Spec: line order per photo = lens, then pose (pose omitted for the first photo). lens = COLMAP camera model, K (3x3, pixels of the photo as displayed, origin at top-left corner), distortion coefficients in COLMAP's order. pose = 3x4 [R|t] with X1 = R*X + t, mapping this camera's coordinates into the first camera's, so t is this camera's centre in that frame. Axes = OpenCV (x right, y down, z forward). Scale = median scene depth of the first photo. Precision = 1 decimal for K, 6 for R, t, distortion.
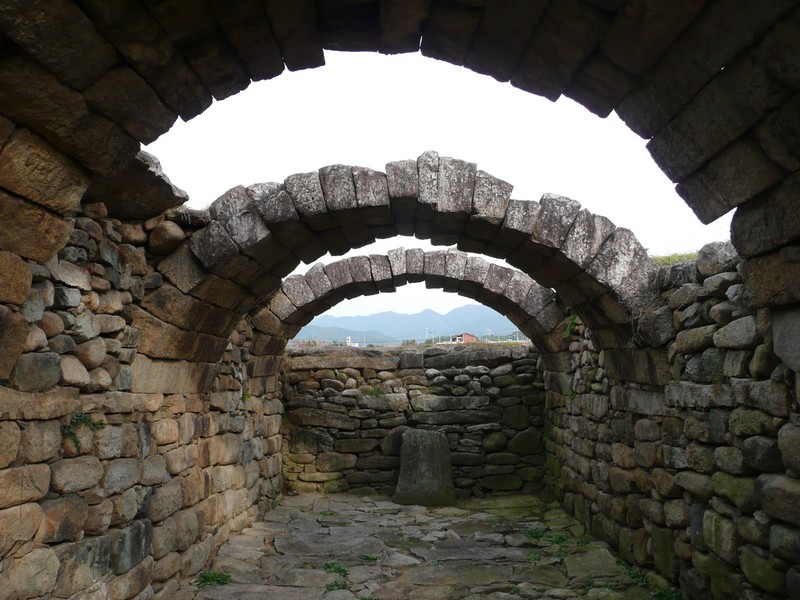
lens RADIAL K [[670.4, 0, 388.8], [0, 670.4, 302.3], [0, 0, 1]] dist [-0.035462, 0.036698]
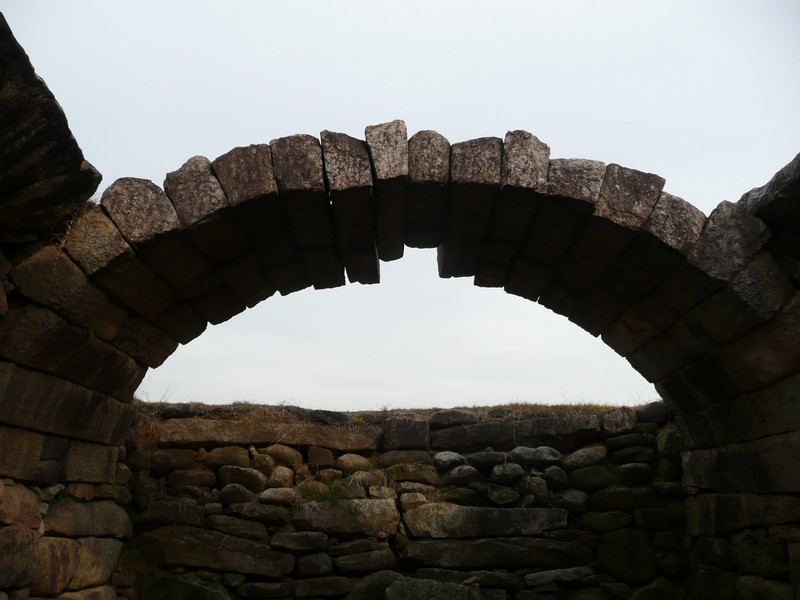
lens RADIAL K [[670.4, 0, 388.8], [0, 670.4, 302.3], [0, 0, 1]] dist [-0.035462, 0.036698]
pose [[0.999069, 0.028645, 0.032259, 0.002276], [-0.021314, 0.977851, -0.208214, 0.100111], [-0.037509, 0.207332, 0.977551, 0.515408]]
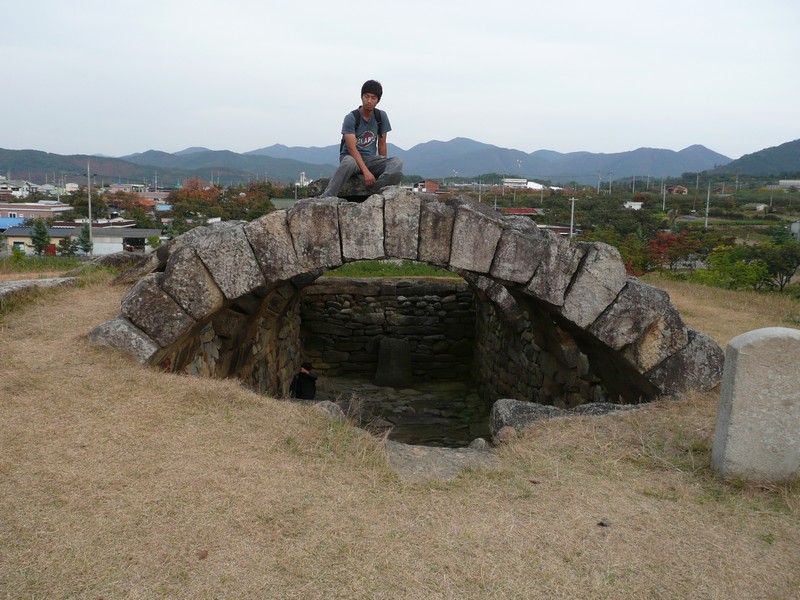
lens RADIAL K [[721.8, 0, 400.0], [0, 721.8, 300.0], [0, 0, 1]] dist [-0.004097, -0.000299]
pose [[0.995853, 0.036839, 0.083187, -0.073845], [-0.054618, 0.973332, 0.222805, -0.255929], [-0.072760, -0.226424, 0.971307, -0.561665]]
